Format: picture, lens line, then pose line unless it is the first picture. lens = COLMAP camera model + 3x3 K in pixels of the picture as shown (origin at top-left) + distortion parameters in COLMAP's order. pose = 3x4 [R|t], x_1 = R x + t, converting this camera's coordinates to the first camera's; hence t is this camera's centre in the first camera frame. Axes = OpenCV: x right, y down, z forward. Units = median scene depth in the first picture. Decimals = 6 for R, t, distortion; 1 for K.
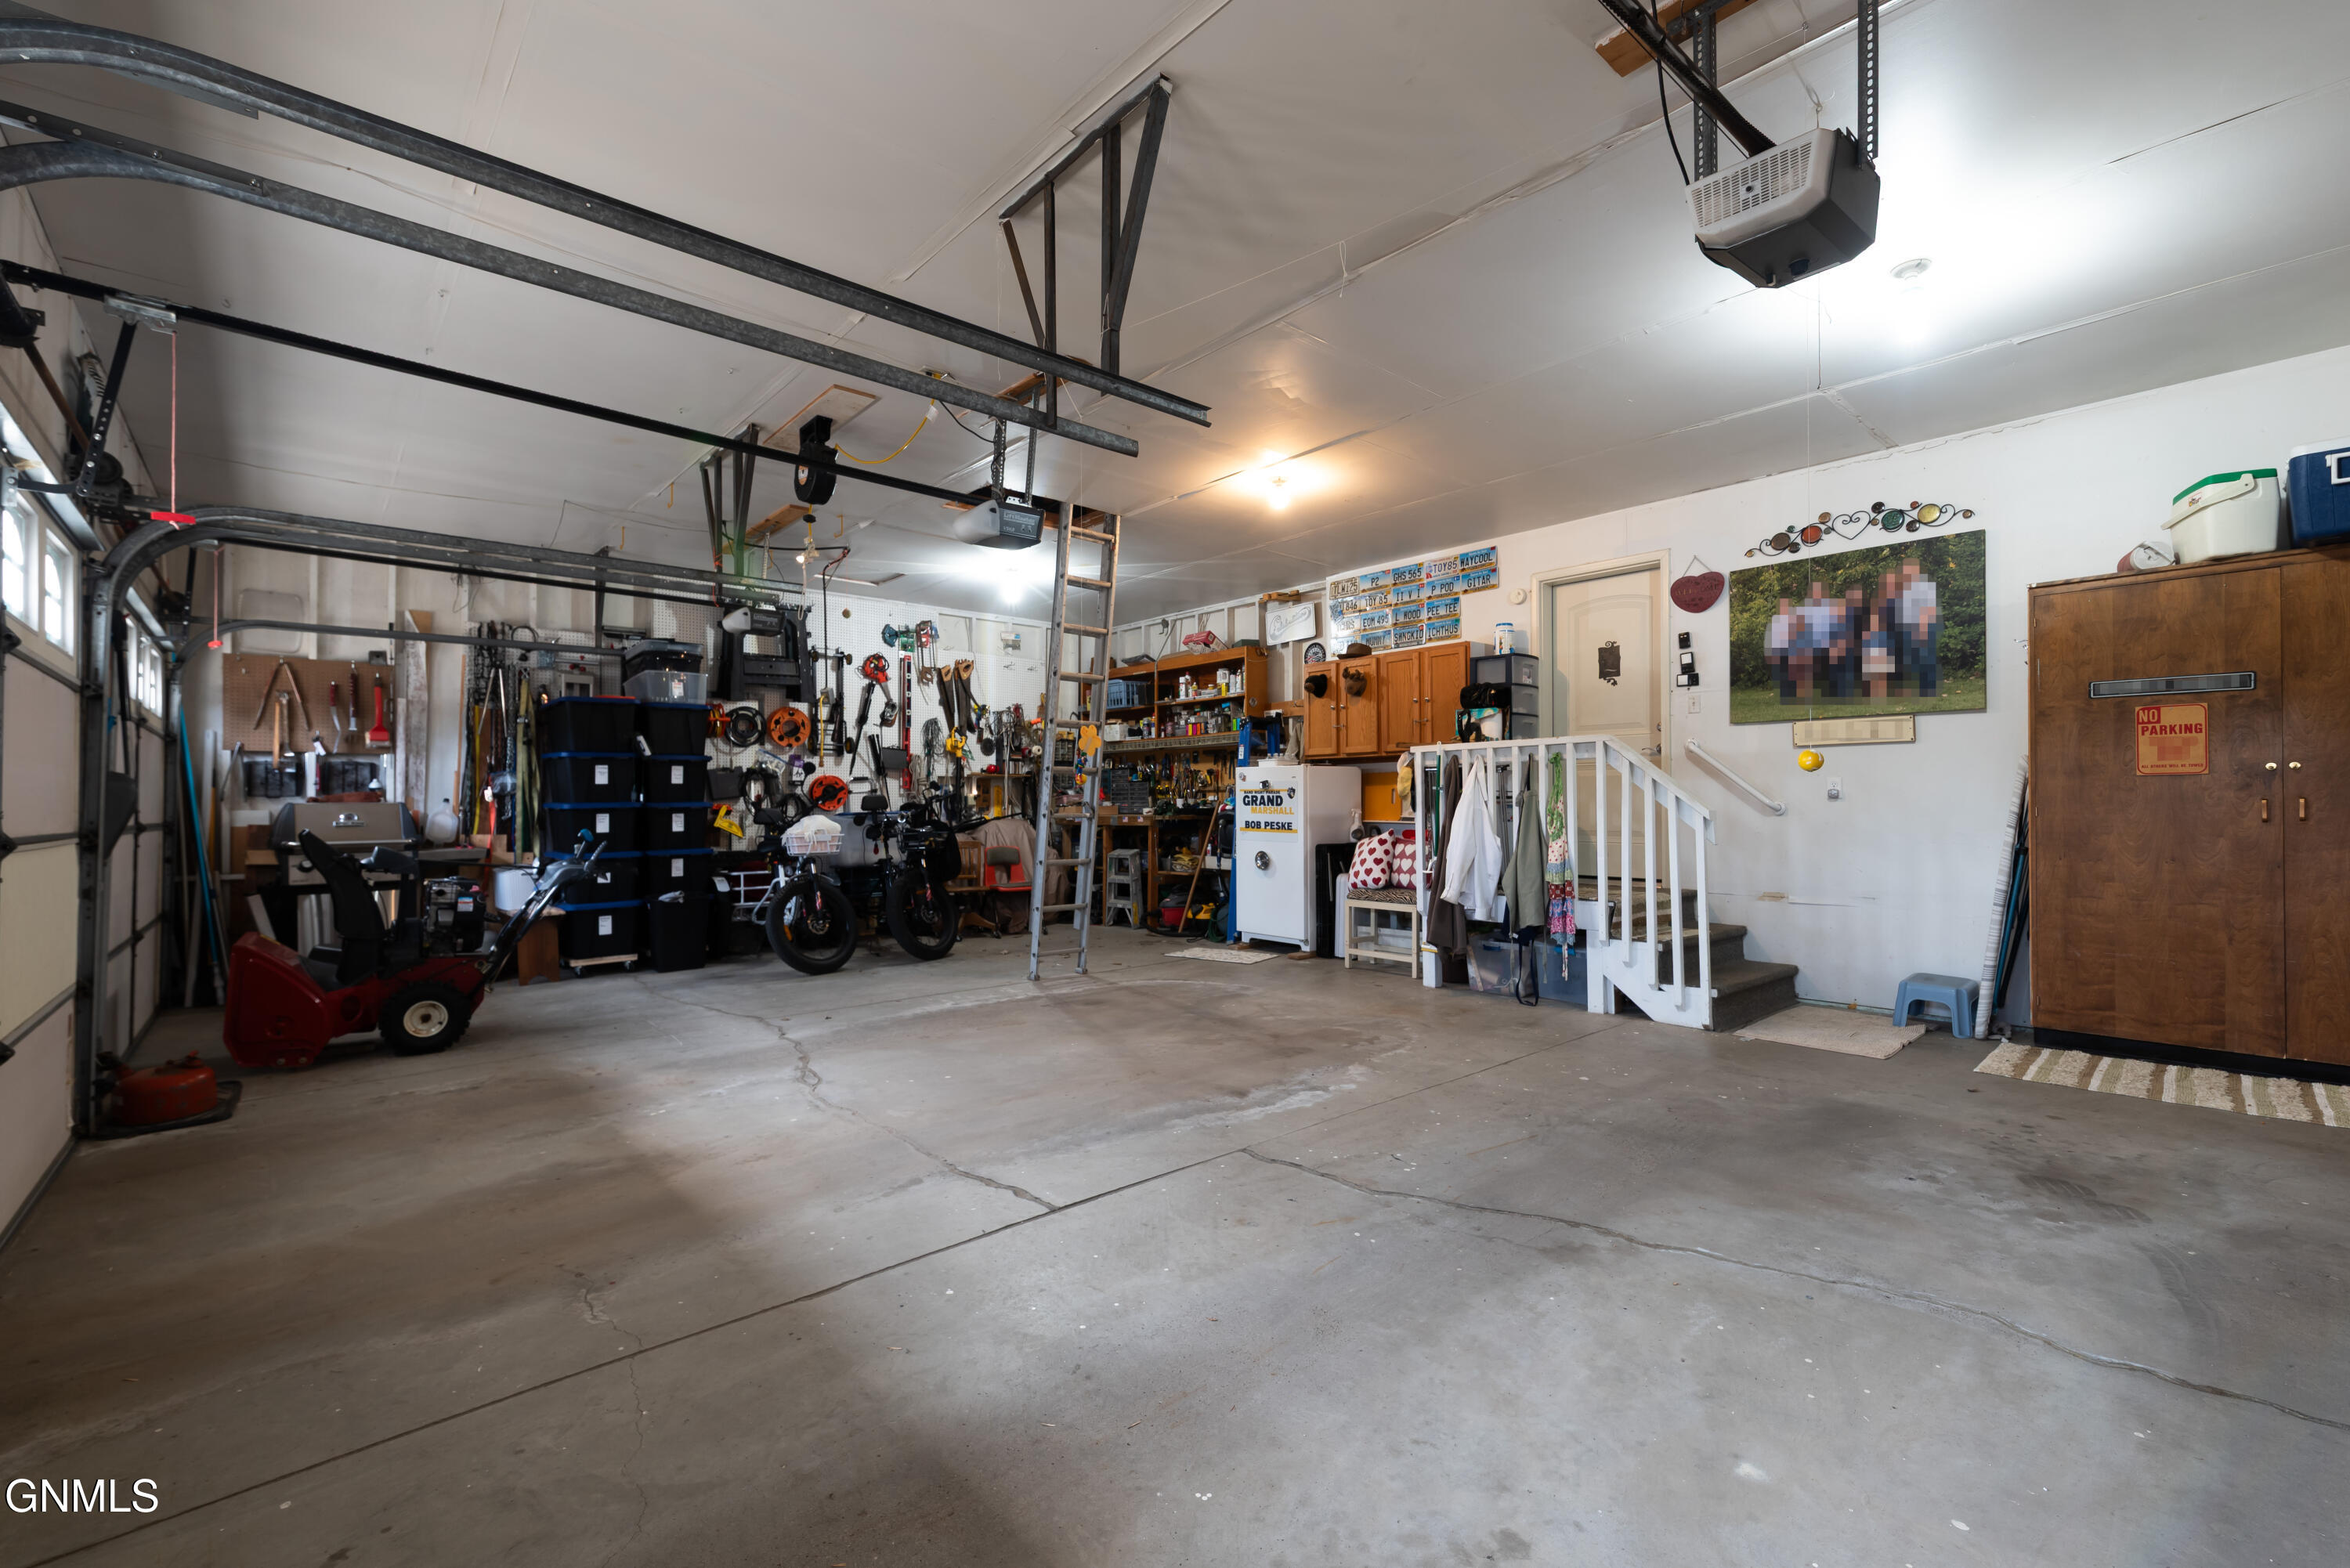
lens RADIAL K [[1014.2, 0, 1182.1], [0, 1014.2, 793.4], [0, 0, 1]] dist [-0.001151, 0.000290]
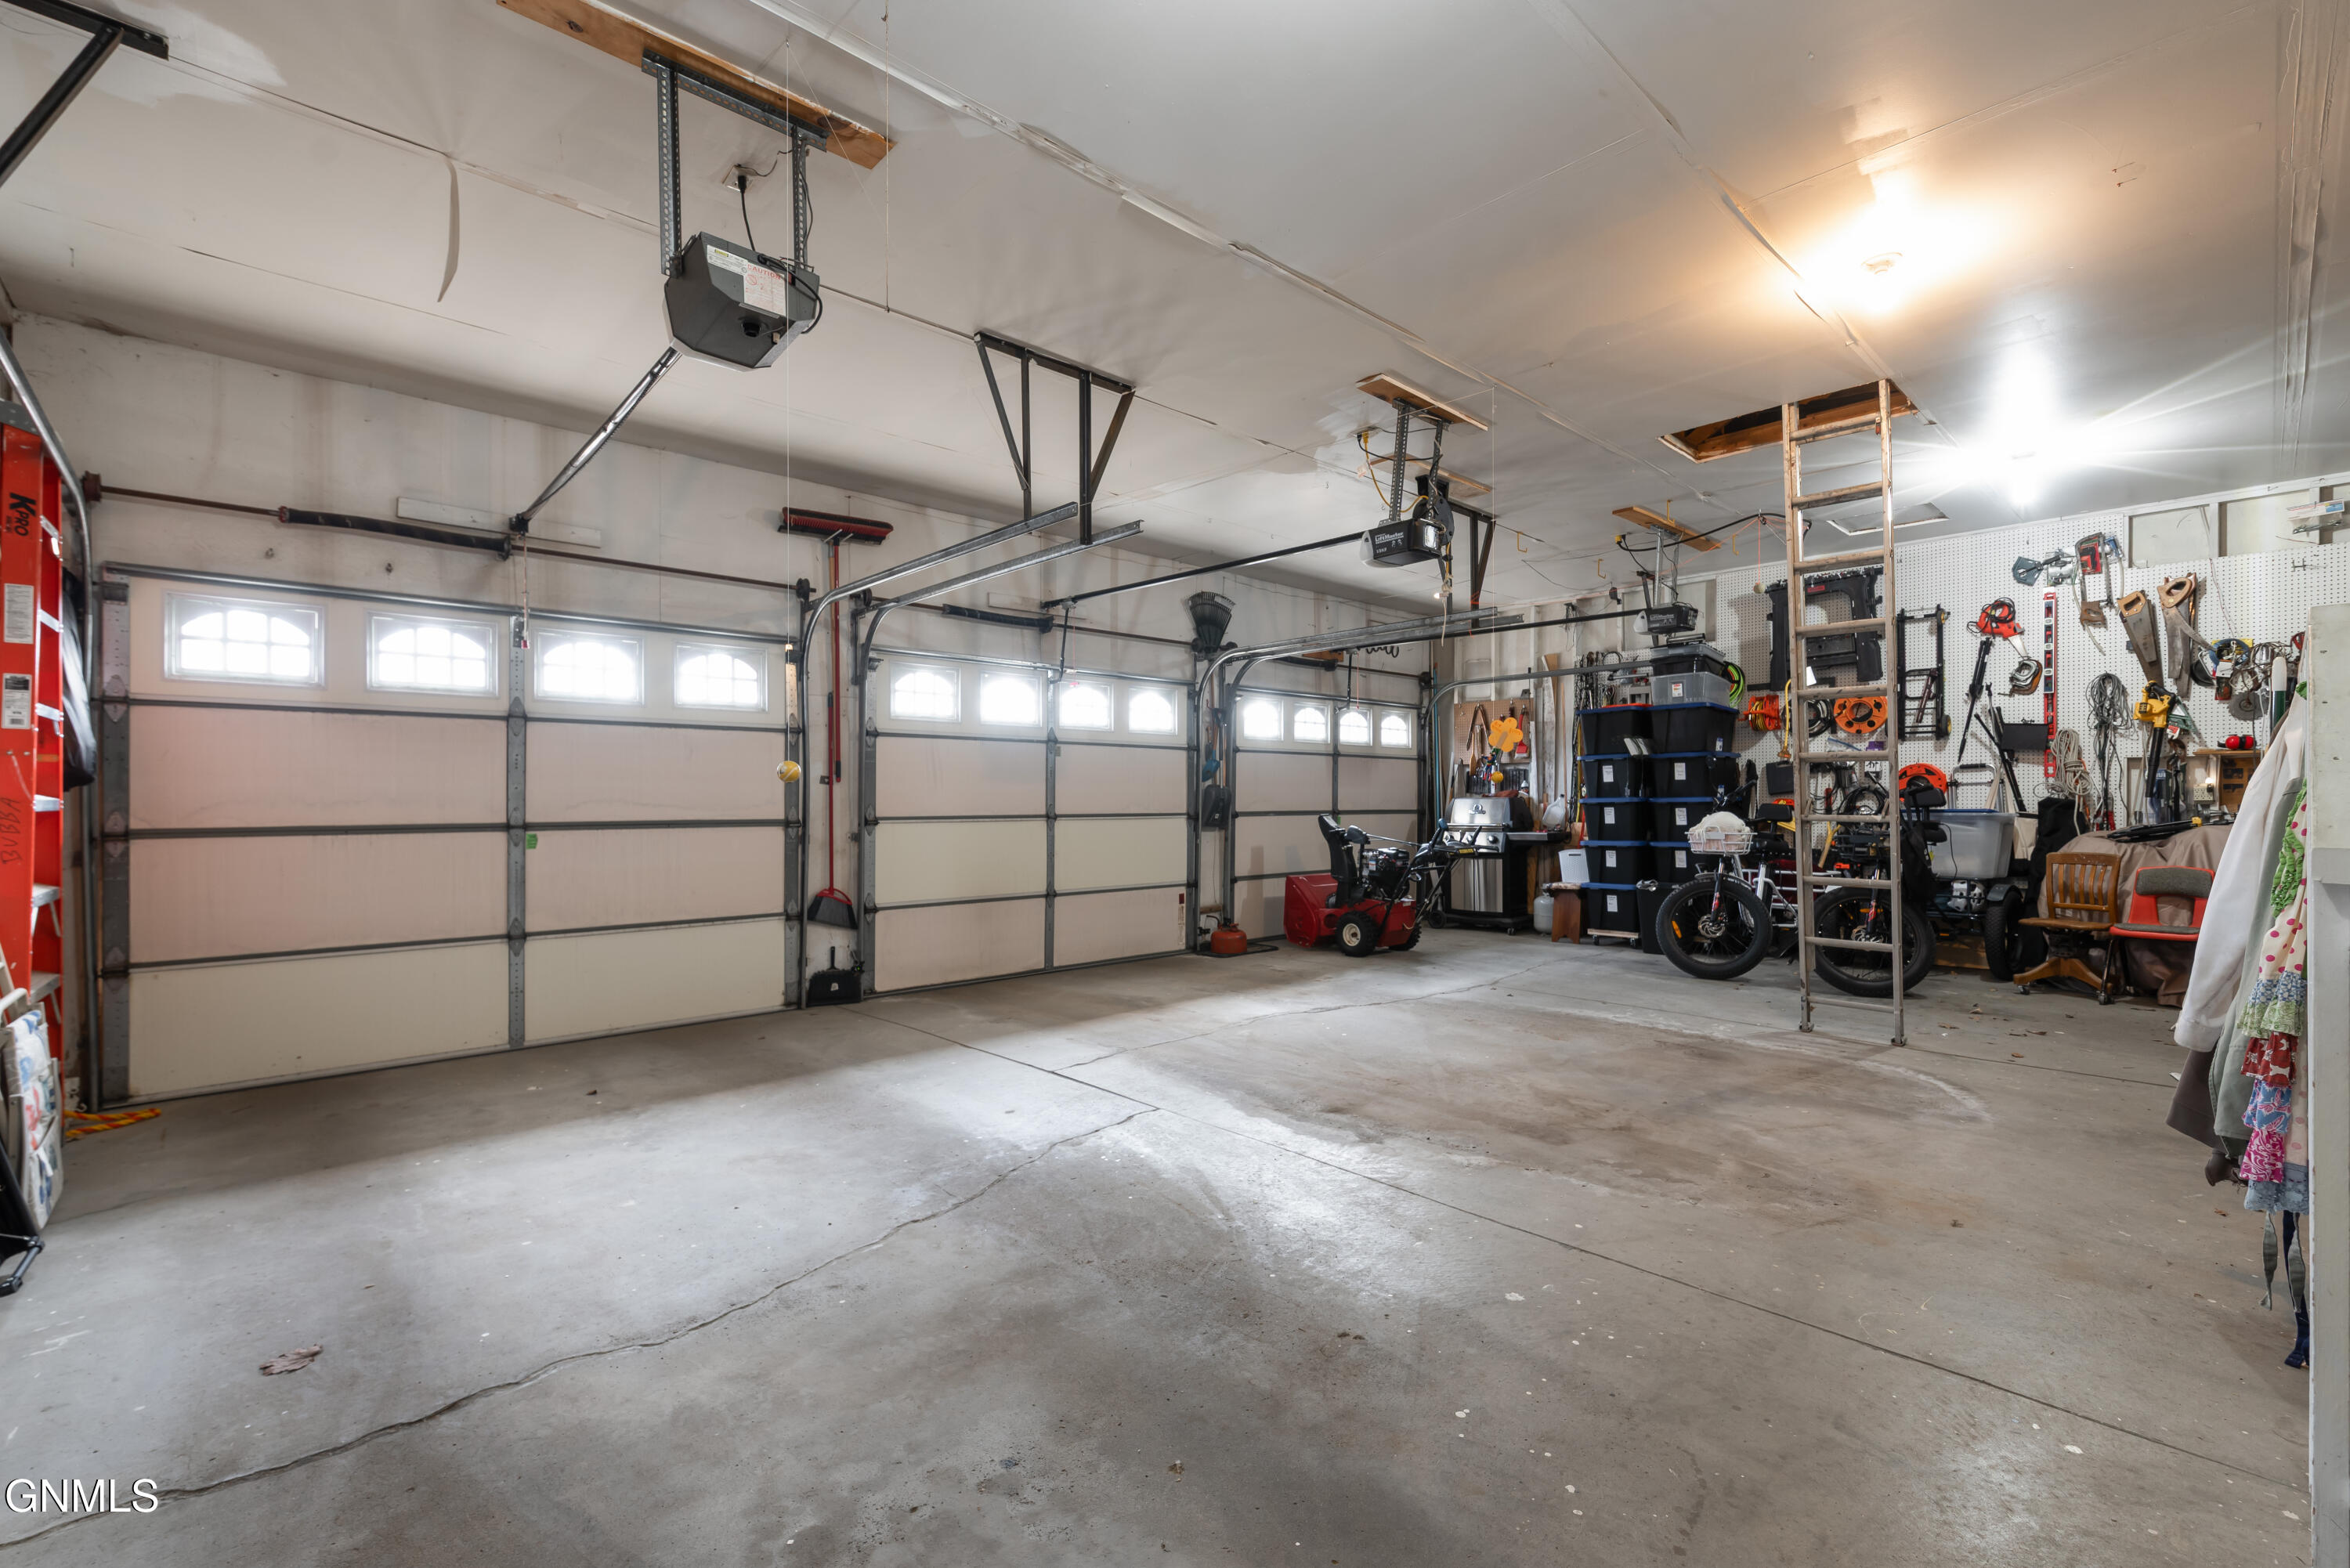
lens RADIAL K [[1014.2, 0, 1180.8], [0, 1014.2, 791.5], [0, 0, 1]] dist [-0.001151, 0.000290]
pose [[0.013811, -0.003851, -0.999897, 0.594251], [0.014768, 0.999884, -0.003647, -0.001381], [0.999796, -0.014716, 0.013866, 0.498970]]
